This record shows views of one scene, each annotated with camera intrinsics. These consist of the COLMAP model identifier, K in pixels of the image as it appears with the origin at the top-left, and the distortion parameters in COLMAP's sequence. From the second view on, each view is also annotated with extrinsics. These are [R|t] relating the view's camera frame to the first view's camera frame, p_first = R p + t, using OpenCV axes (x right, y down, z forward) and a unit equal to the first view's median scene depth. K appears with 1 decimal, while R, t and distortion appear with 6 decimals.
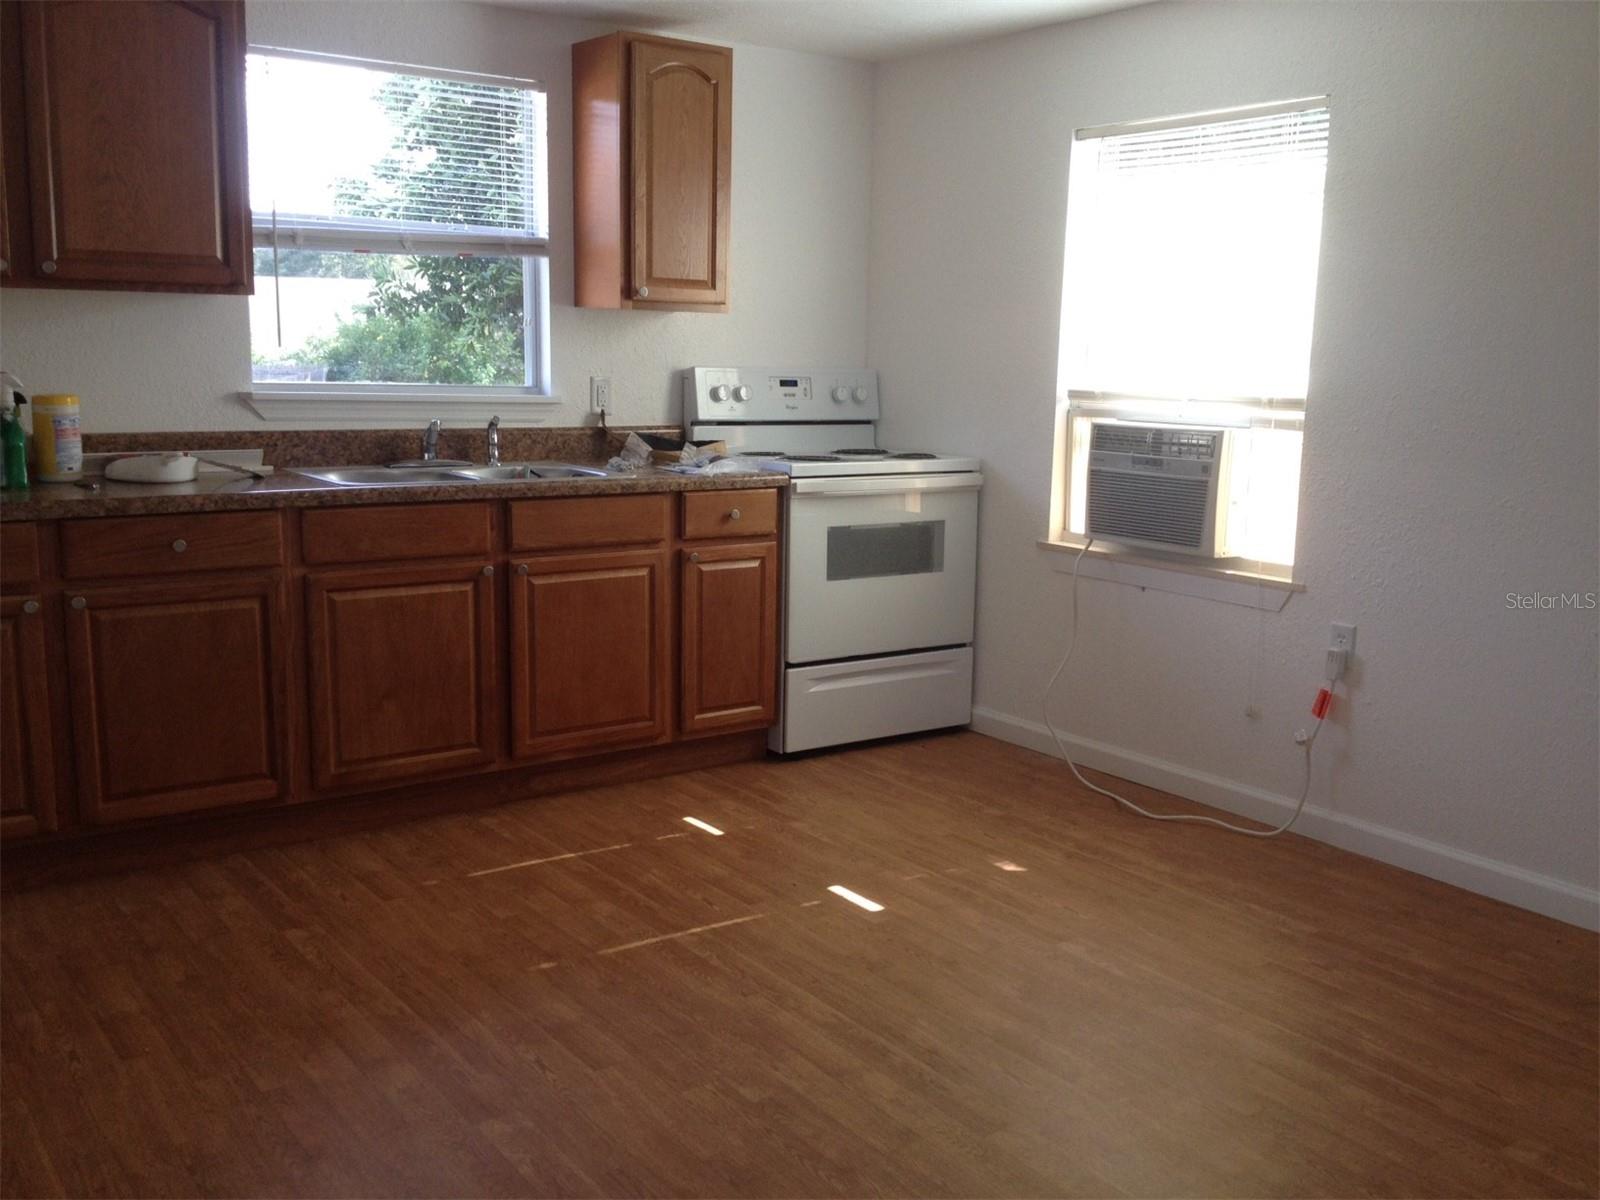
lens RADIAL K [[1569.3, 0, 801.8], [0, 1569.3, 624.6], [0, 0, 1]] dist [0.230921, -0.477186]
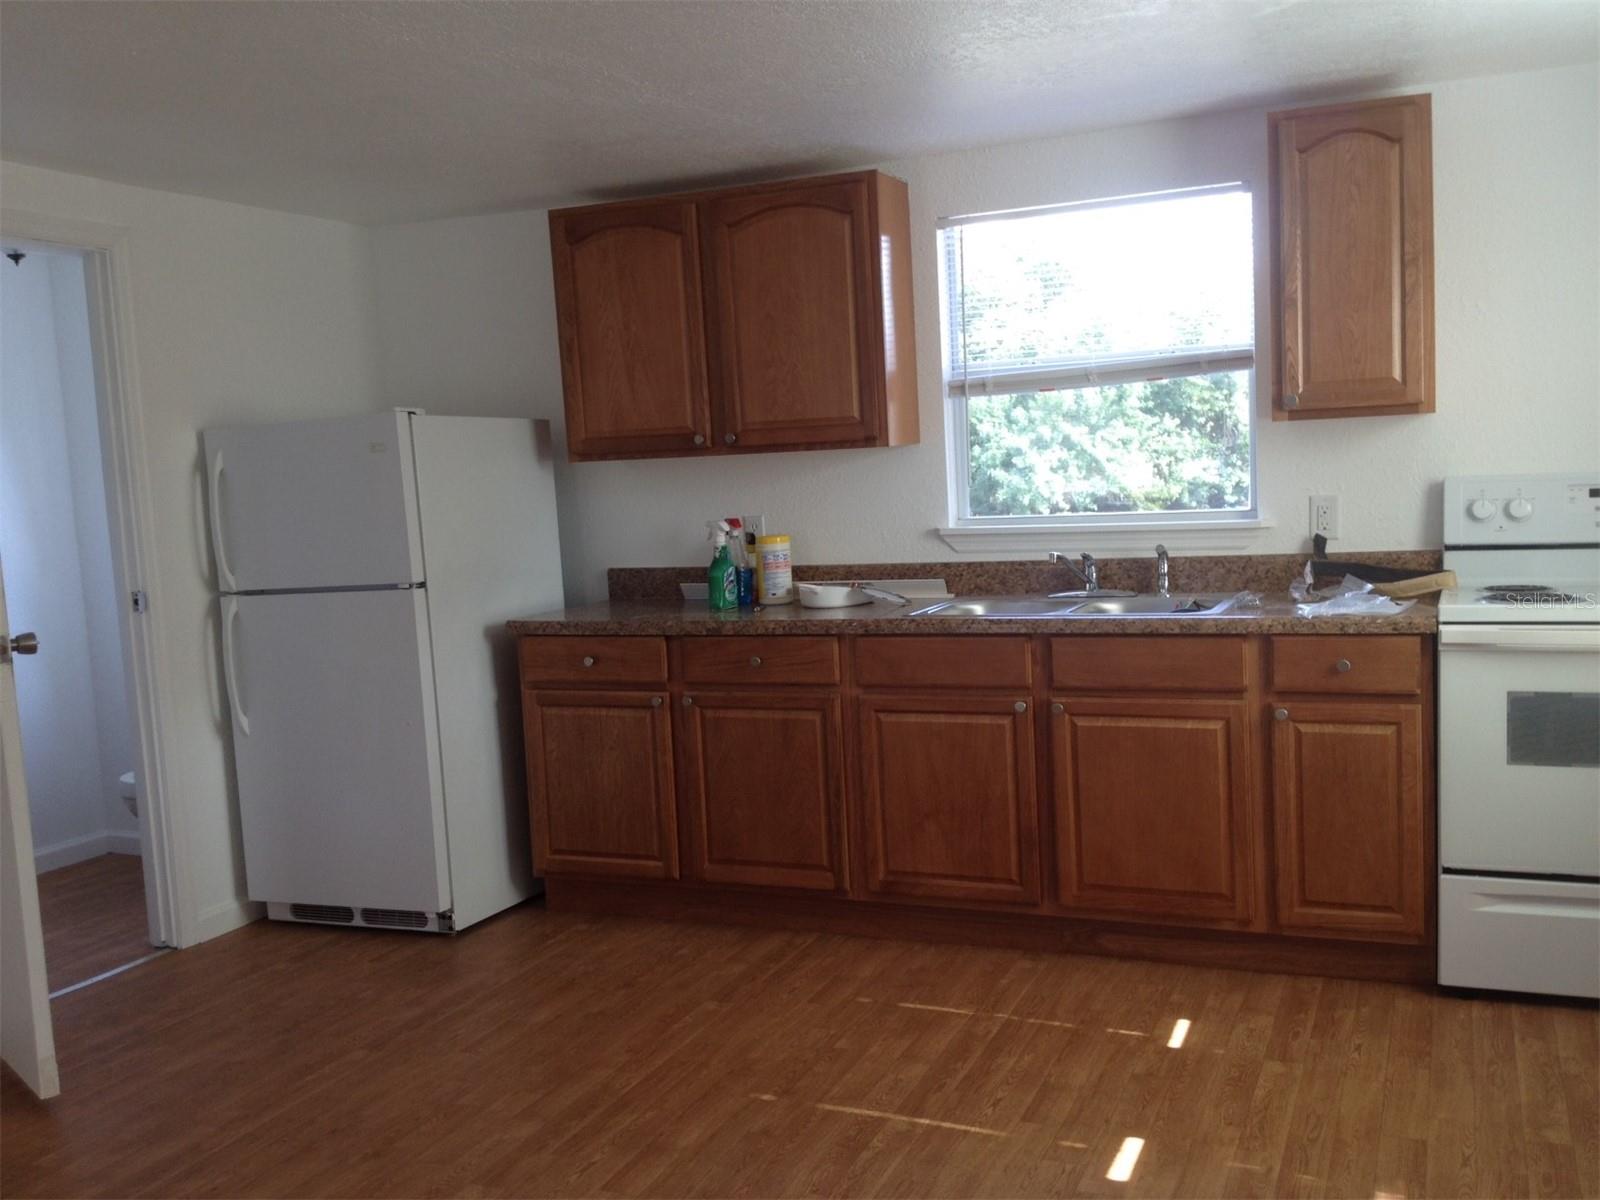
lens RADIAL K [[1569.3, 0, 801.8], [0, 1569.3, 624.6], [0, 0, 1]] dist [0.230921, -0.477186]
pose [[0.500656, 0.048801, -0.864269, 0.577408], [-0.094684, 0.995506, 0.001362, -0.072967], [0.860452, 0.081151, 0.503027, 0.386684]]
